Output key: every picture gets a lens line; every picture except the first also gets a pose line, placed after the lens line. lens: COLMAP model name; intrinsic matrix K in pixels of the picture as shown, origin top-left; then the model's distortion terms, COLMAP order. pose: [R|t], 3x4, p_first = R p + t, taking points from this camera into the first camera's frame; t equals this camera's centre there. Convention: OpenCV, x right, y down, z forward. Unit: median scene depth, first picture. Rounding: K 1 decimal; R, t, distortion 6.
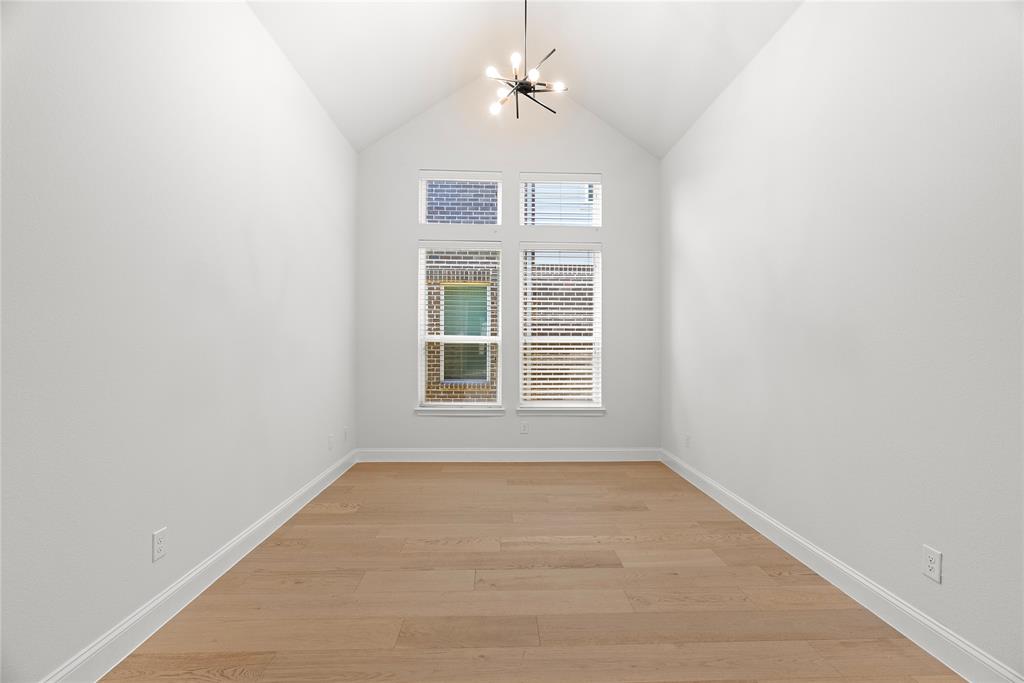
lens RADIAL K [[477.2, 0, 512.7], [0, 477.2, 344.9], [0, 0, 1]] dist [0.004333, 0.000945]
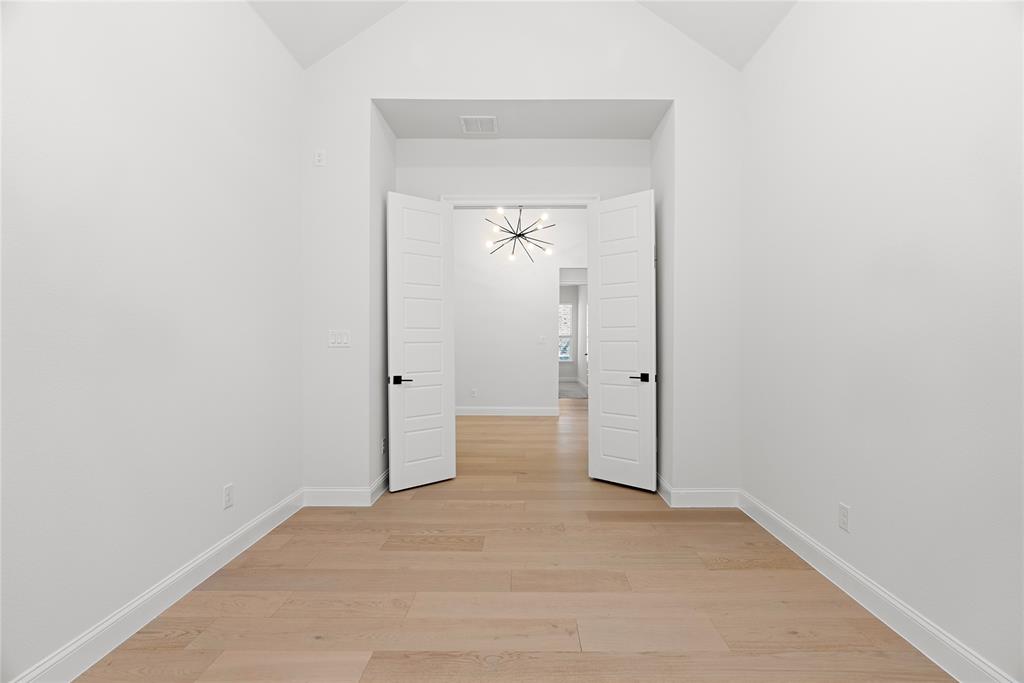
lens RADIAL K [[477.2, 0, 512.2], [0, 477.2, 343.1], [0, 0, 1]] dist [0.004333, 0.000945]
pose [[-0.998132, -0.008848, 0.060452, -0.013284], [-0.008403, 0.999936, 0.007618, -0.000456], [-0.060516, 0.007096, -0.998142, 1.888968]]
